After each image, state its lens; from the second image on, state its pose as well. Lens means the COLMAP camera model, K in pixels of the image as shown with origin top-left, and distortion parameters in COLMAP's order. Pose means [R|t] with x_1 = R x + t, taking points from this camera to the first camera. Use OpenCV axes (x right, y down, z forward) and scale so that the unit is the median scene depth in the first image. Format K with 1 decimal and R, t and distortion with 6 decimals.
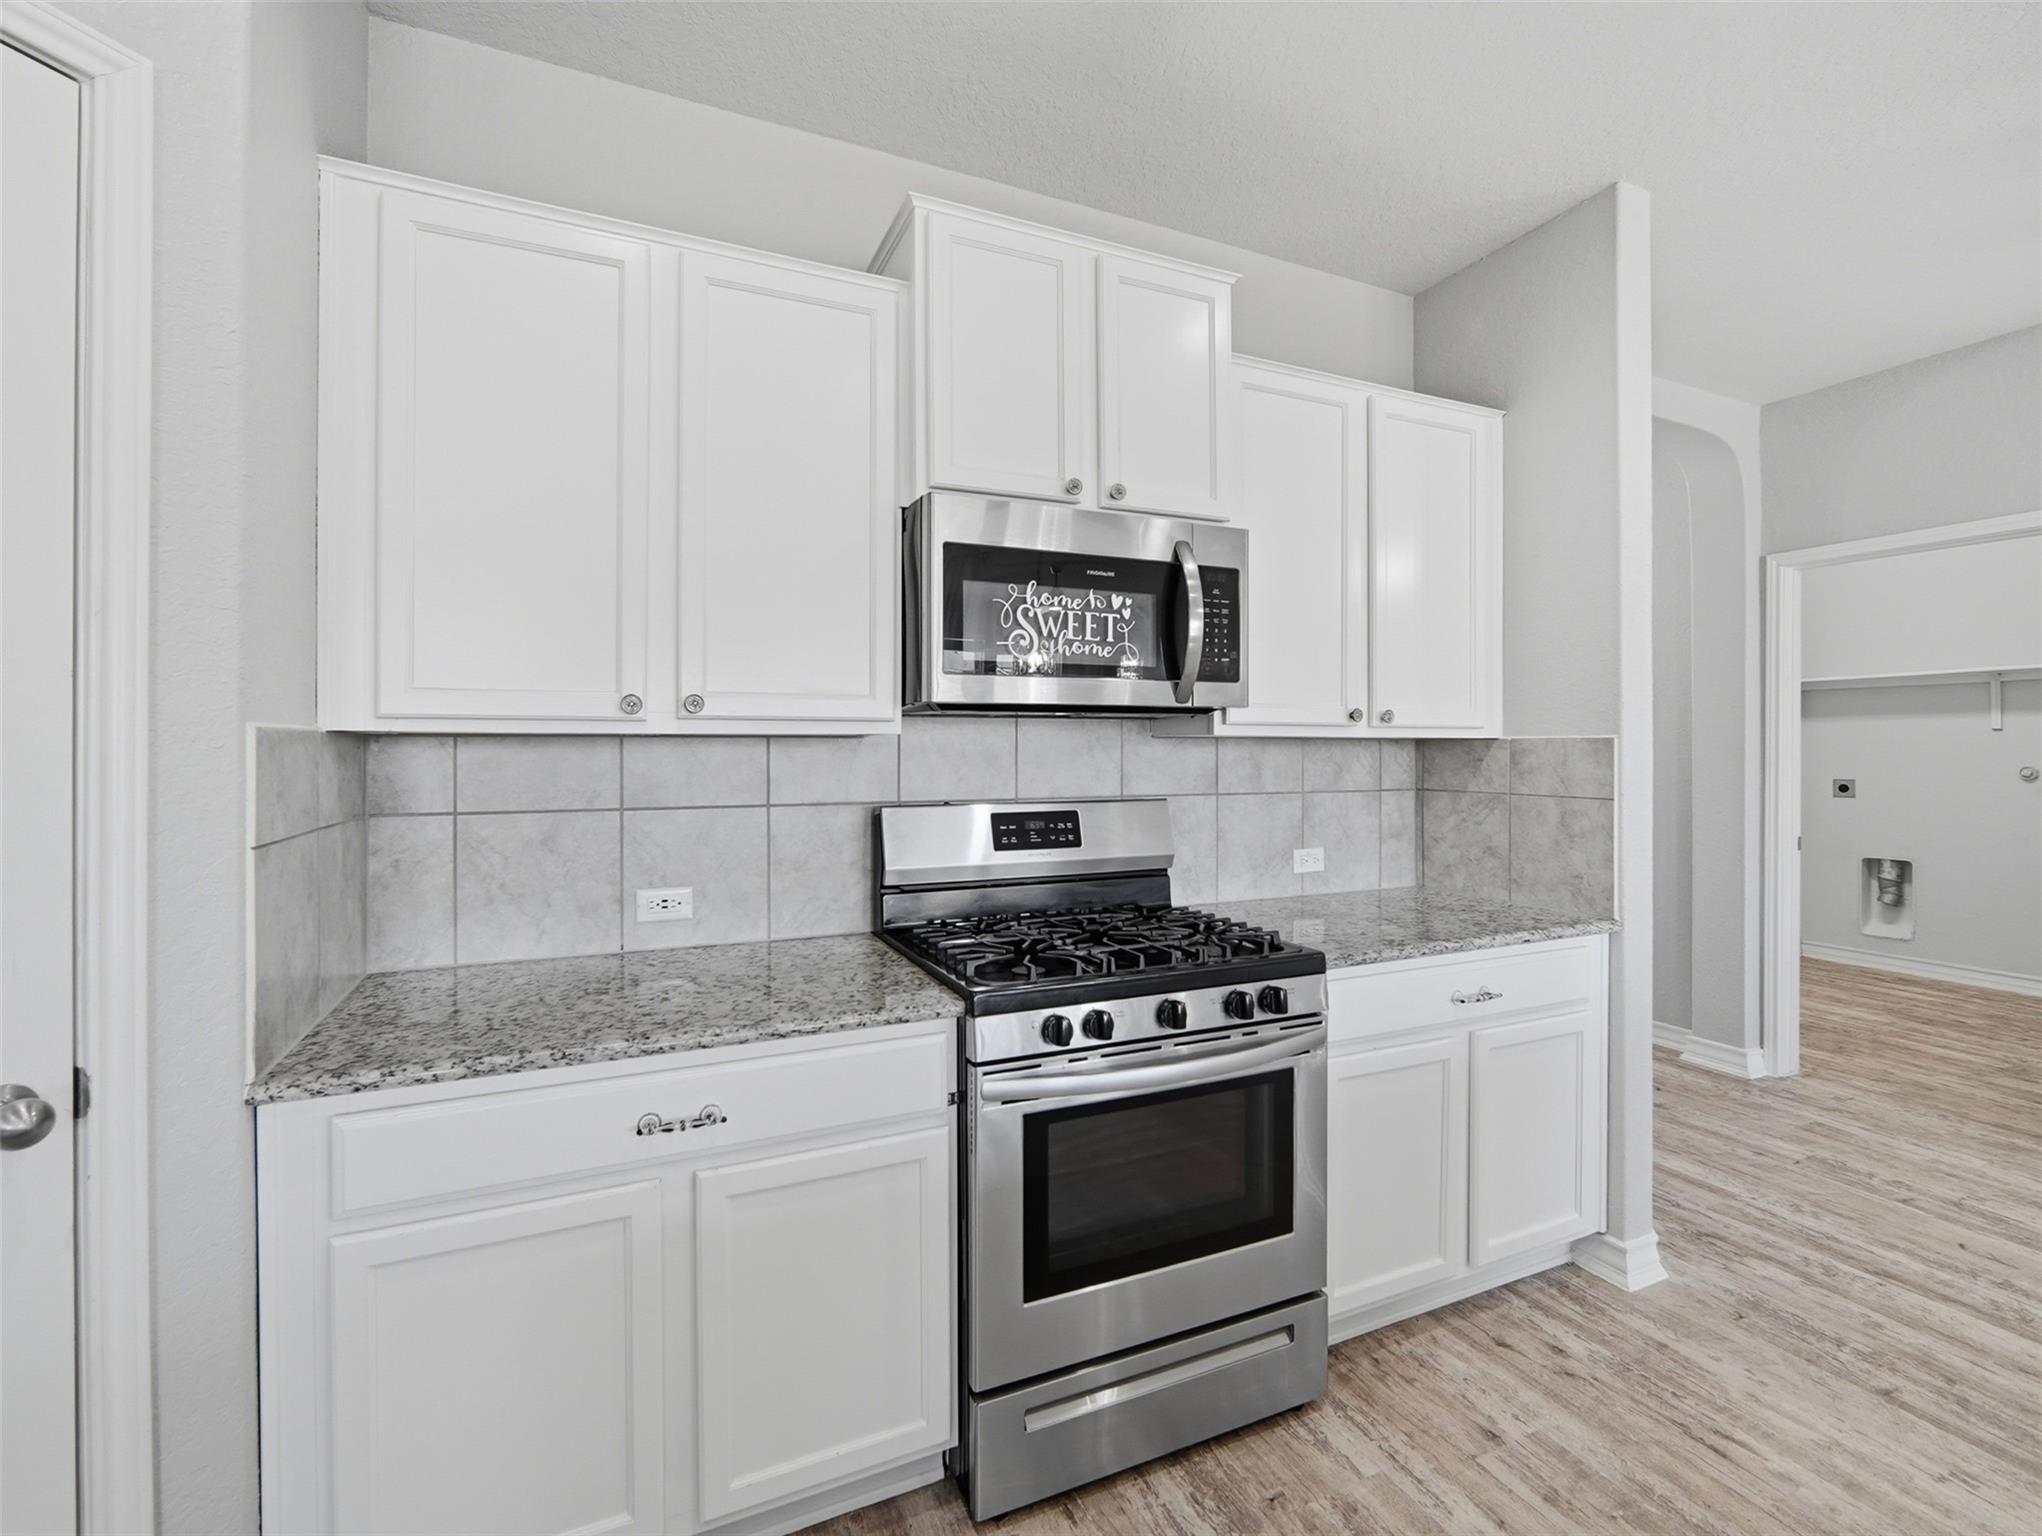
lens RADIAL K [[926.8, 0, 1026.6], [0, 926.8, 748.8], [0, 0, 1]] dist [-0.016638, 0.003107]
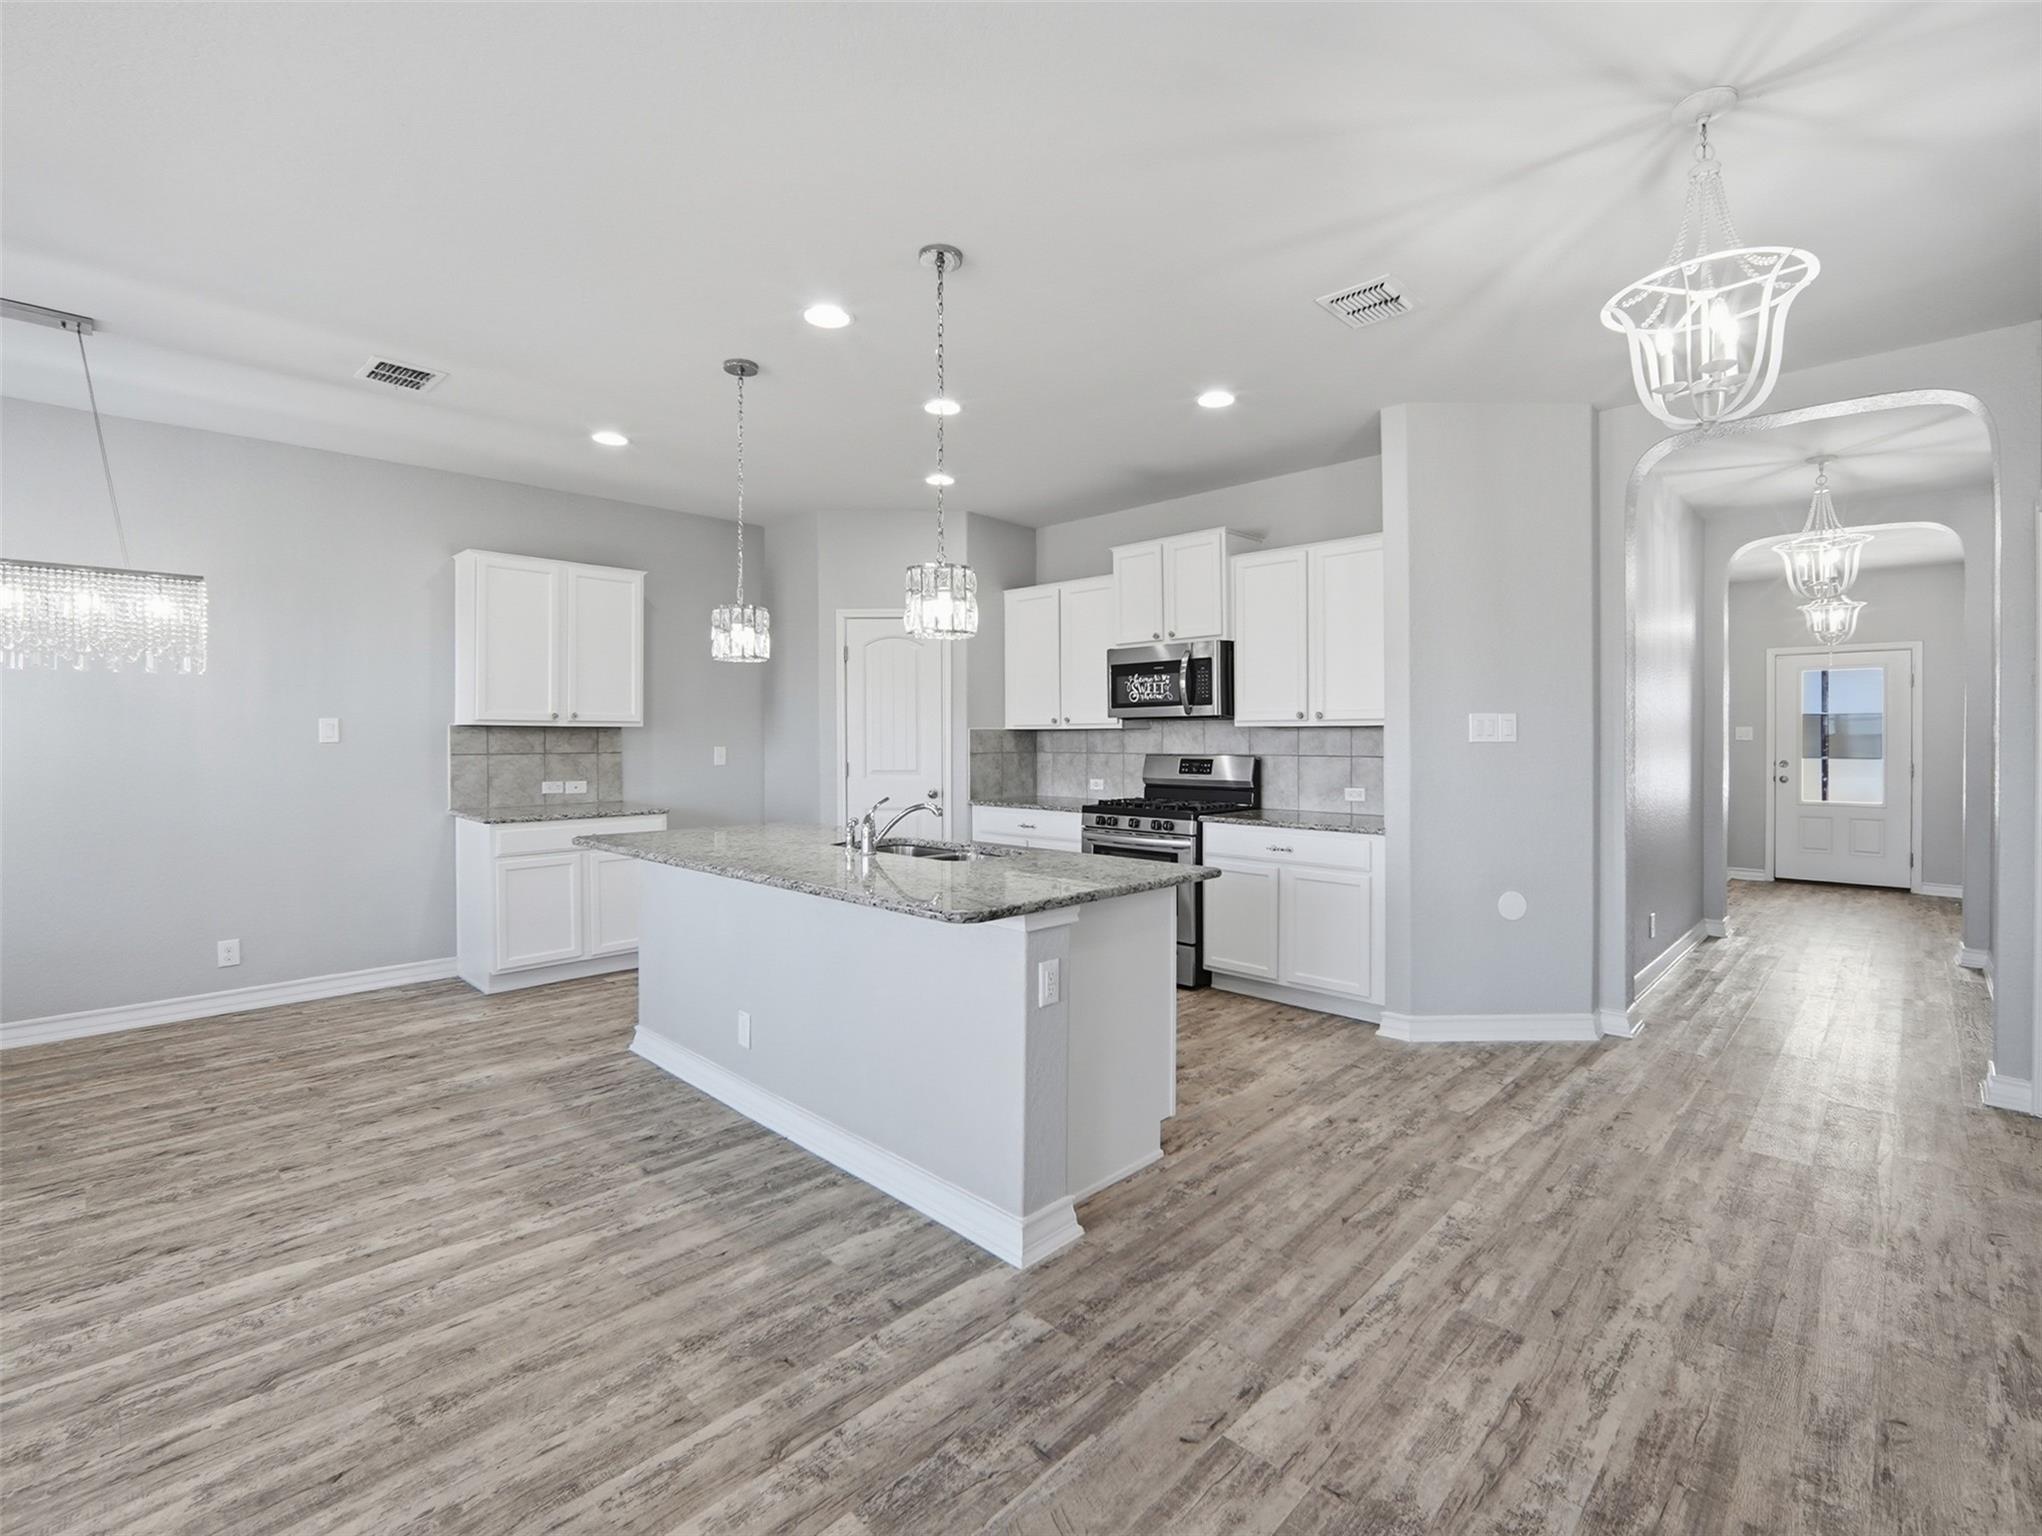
lens RADIAL K [[926.8, 0, 1023.1], [0, 926.8, 745.6], [0, 0, 1]] dist [-0.016638, 0.003107]
pose [[0.357569, 0.006981, -0.933861, 2.322060], [0.001967, 0.999964, 0.008228, 0.012903], [0.933885, -0.004779, 0.357543, -0.320148]]
